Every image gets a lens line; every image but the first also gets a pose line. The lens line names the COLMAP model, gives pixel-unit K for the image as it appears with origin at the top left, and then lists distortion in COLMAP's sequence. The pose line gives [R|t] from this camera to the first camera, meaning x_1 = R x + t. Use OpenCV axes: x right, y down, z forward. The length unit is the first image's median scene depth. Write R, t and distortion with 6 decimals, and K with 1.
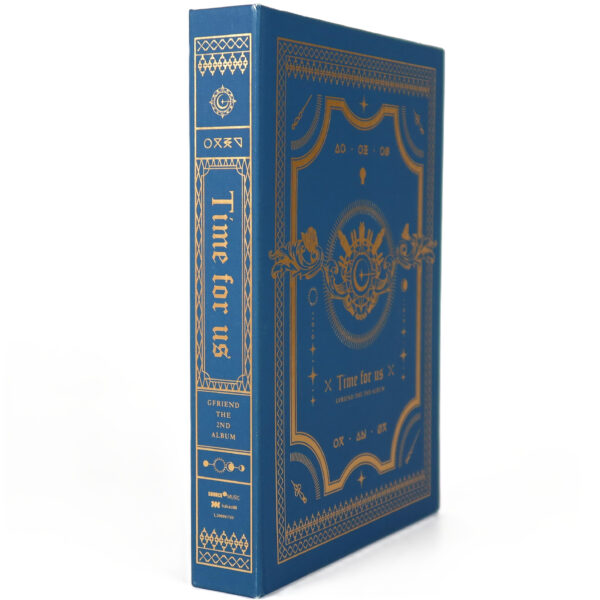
lens RADIAL K [[1227.5, 0, 300.0], [0, 1227.5, 300.0], [0, 0, 1]] dist [0.000764, 0.059685]
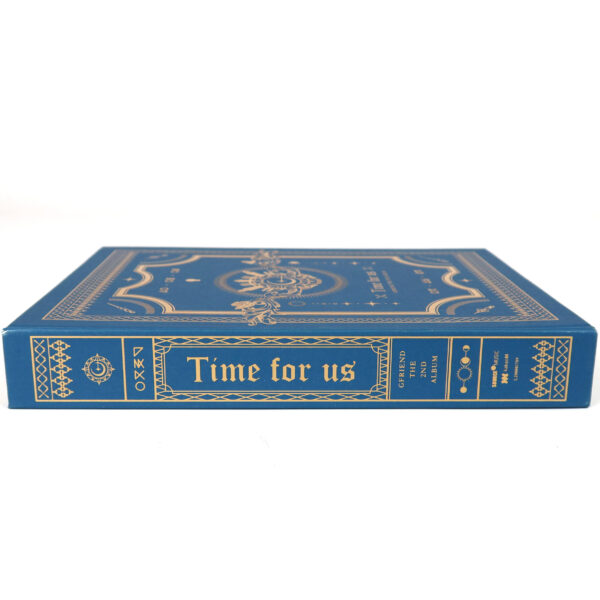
lens RADIAL K [[740.6, 0, 300.0], [0, 740.6, 300.0], [0, 0, 1]] dist [-0.008803, 0.017737]
pose [[-0.005814, -0.958136, 0.286253, -0.168789], [0.998502, -0.021135, -0.050461, 0.031841], [0.054398, 0.285531, 0.956824, 0.383007]]
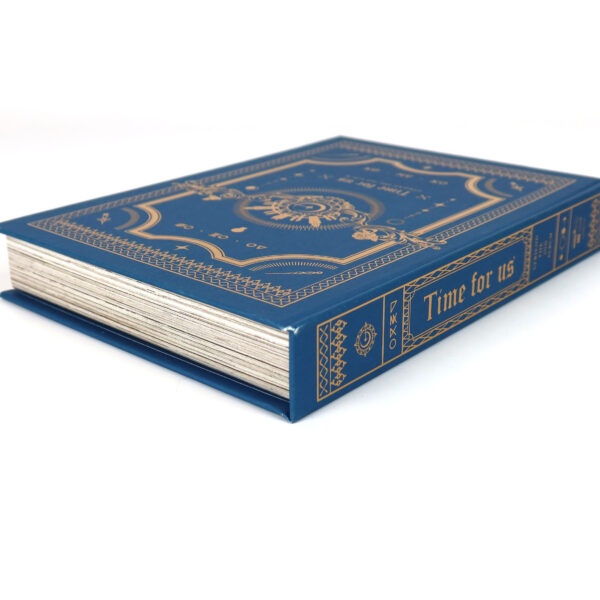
lens RADIAL K [[936.8, 0, 300.0], [0, 936.8, 300.0], [0, 0, 1]] dist [-0.008075, -0.010310]
pose [[-0.404827, -0.914344, 0.009512, -0.023077], [0.704816, -0.305397, 0.640286, -0.563274], [-0.582536, 0.265910, 0.768078, 0.471169]]
